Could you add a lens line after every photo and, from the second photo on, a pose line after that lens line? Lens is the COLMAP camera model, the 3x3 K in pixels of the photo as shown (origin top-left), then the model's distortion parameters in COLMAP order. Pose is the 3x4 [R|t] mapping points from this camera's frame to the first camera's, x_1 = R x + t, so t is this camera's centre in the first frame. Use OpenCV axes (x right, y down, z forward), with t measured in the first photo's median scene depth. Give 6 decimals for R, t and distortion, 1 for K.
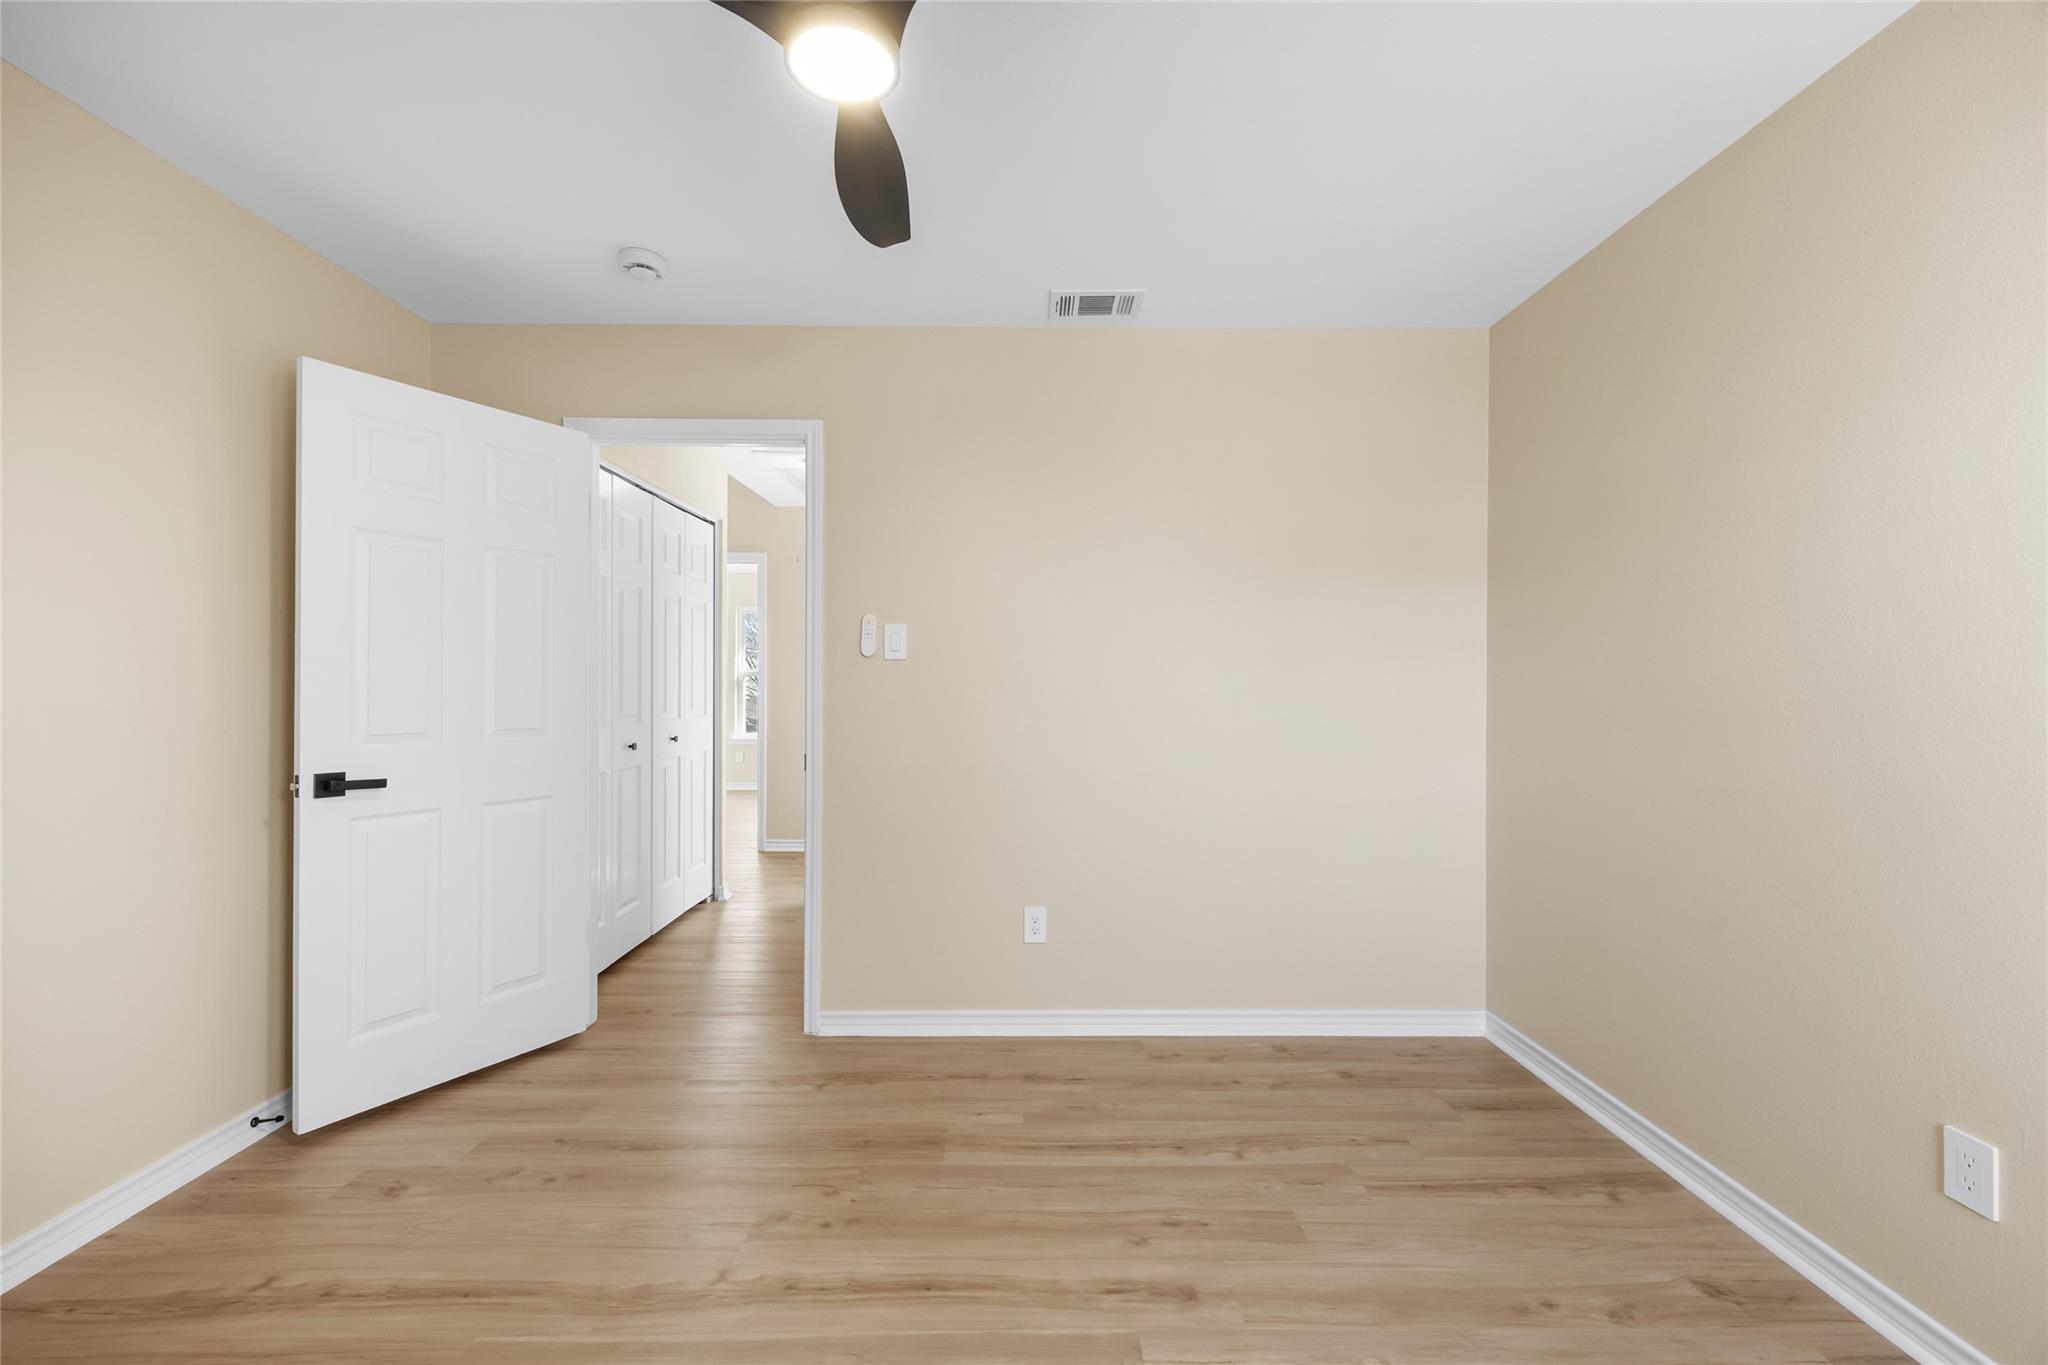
lens RADIAL K [[783.2, 0, 1024.0], [0, 783.2, 682.5], [0, 0, 1]] dist [-0.001018, 0.000092]
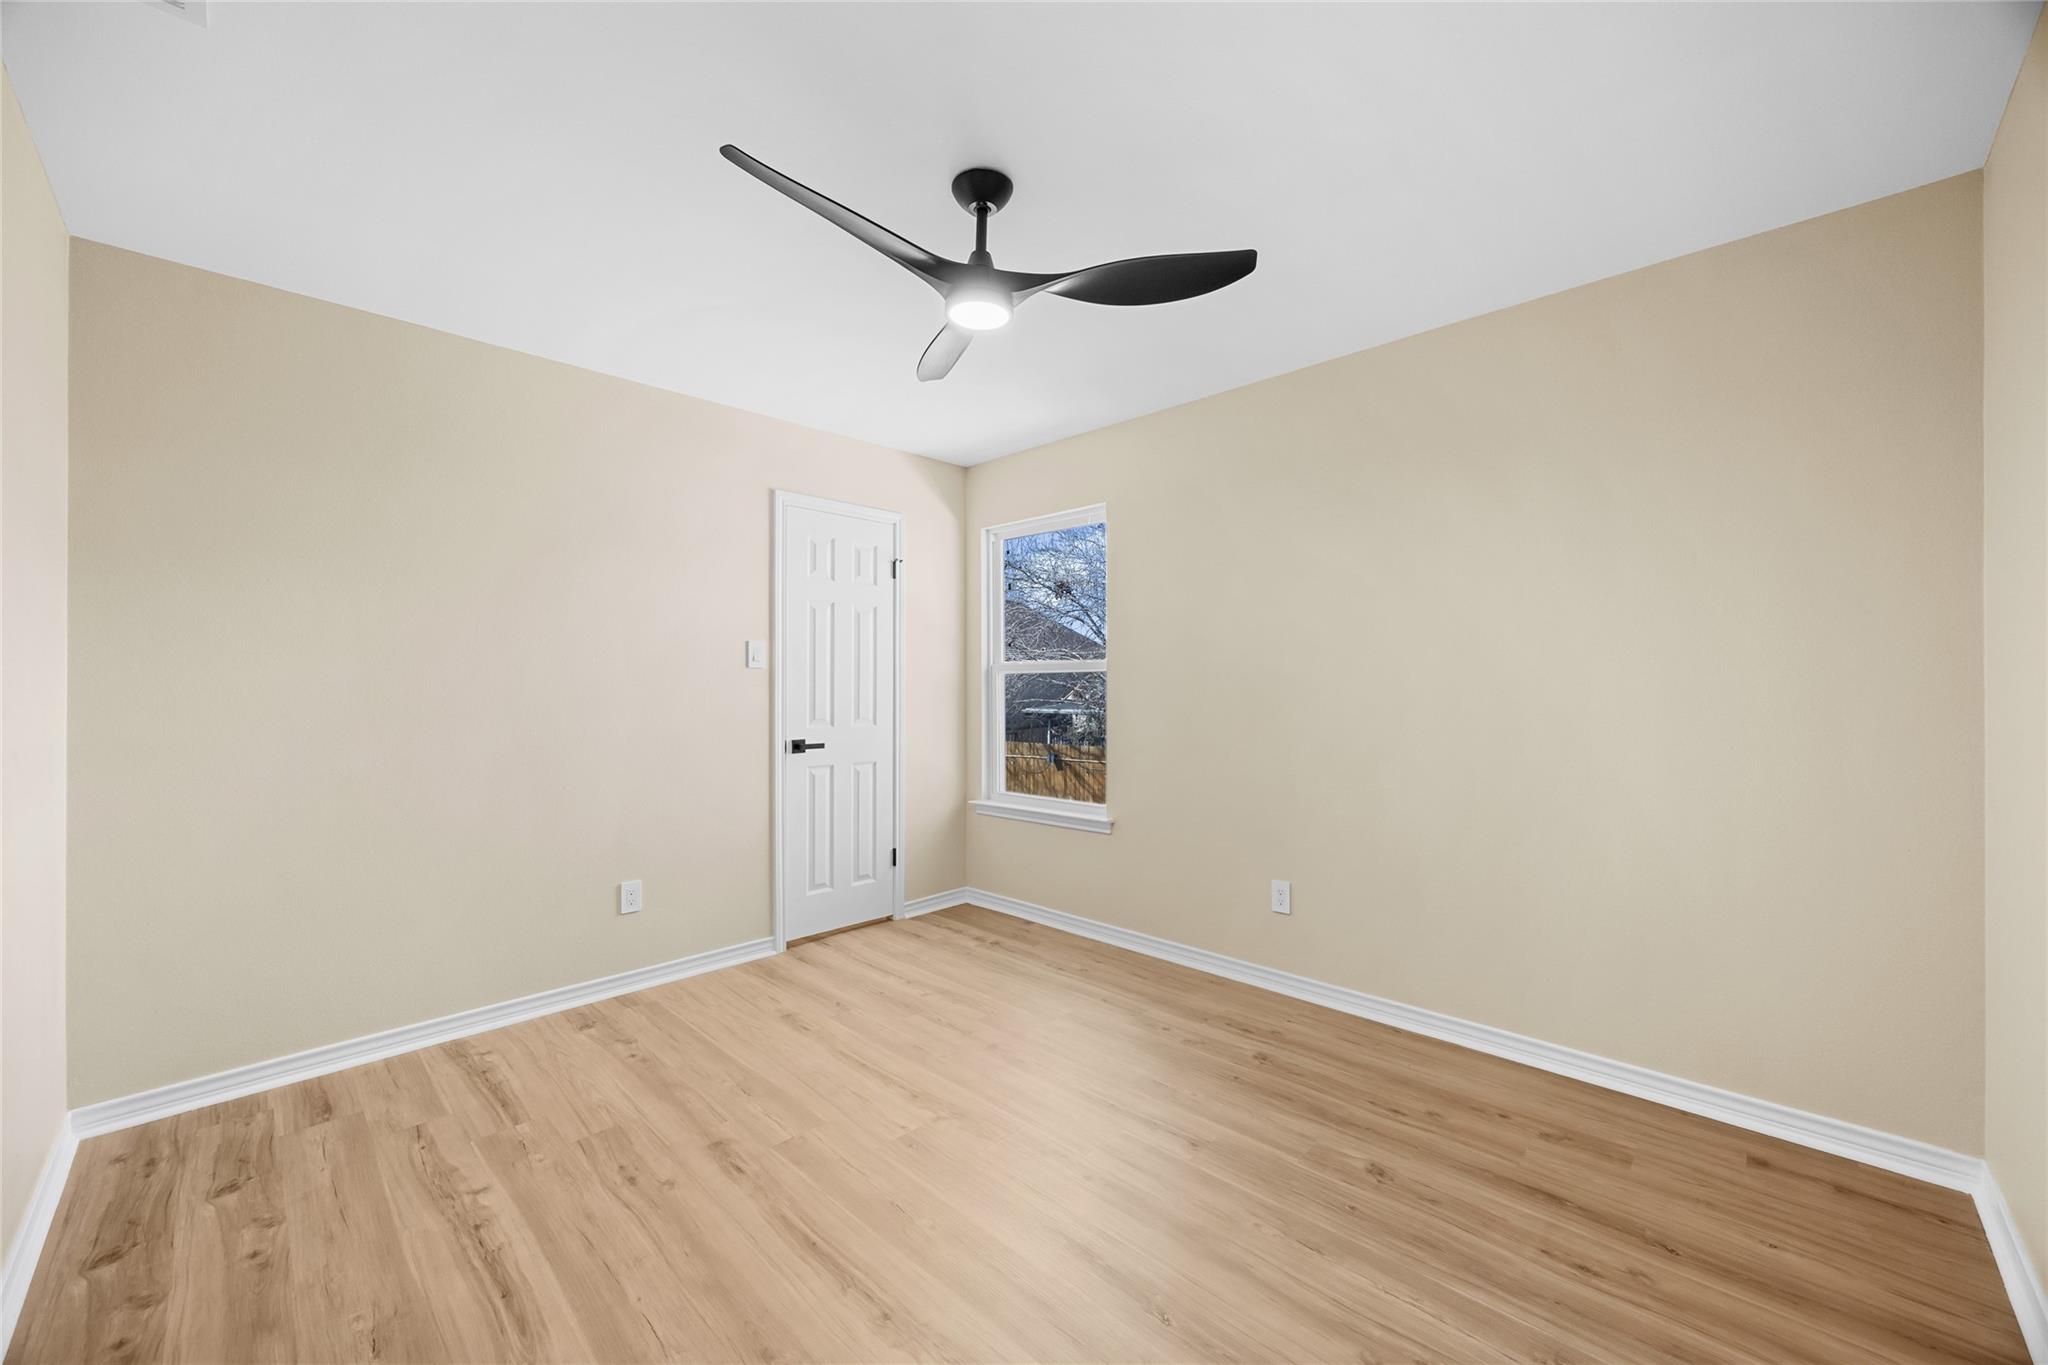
lens RADIAL K [[783.2, 0, 1024.0], [0, 783.2, 682.5], [0, 0, 1]] dist [-0.001018, 0.000092]
pose [[-0.697039, 0.002726, 0.717028, -0.909117], [-0.003022, 0.999973, -0.006739, 0.001363], [-0.717027, -0.006865, -0.697012, 1.274700]]
